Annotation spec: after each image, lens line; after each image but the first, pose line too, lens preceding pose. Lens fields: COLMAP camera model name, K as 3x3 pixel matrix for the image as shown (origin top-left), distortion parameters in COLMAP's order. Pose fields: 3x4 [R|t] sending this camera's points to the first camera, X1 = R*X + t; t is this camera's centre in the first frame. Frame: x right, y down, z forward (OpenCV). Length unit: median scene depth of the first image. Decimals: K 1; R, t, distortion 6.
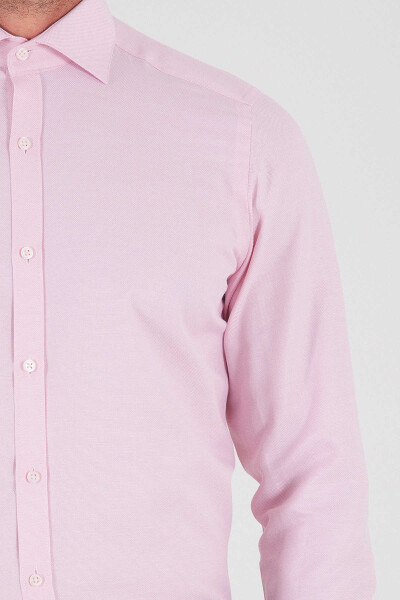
lens RADIAL K [[2728.6, 0, 199.8], [0, 2728.6, 300.1], [0, 0, 1]] dist [-0.312289, 0.000000]
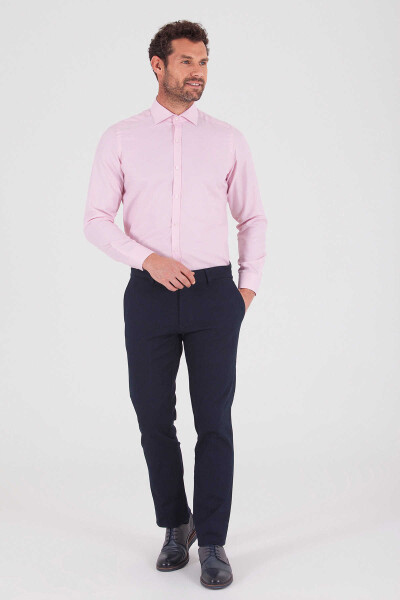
lens RADIAL K [[1299.4, 0, 200.8], [0, 1299.4, 301.6], [0, 0, 1]] dist [-0.964982, 0.000000]
pose [[0.999780, -0.020026, -0.006164, -0.022605], [0.020347, 0.998146, 0.057355, 0.070961], [0.005004, -0.057468, 0.998335, -0.869797]]
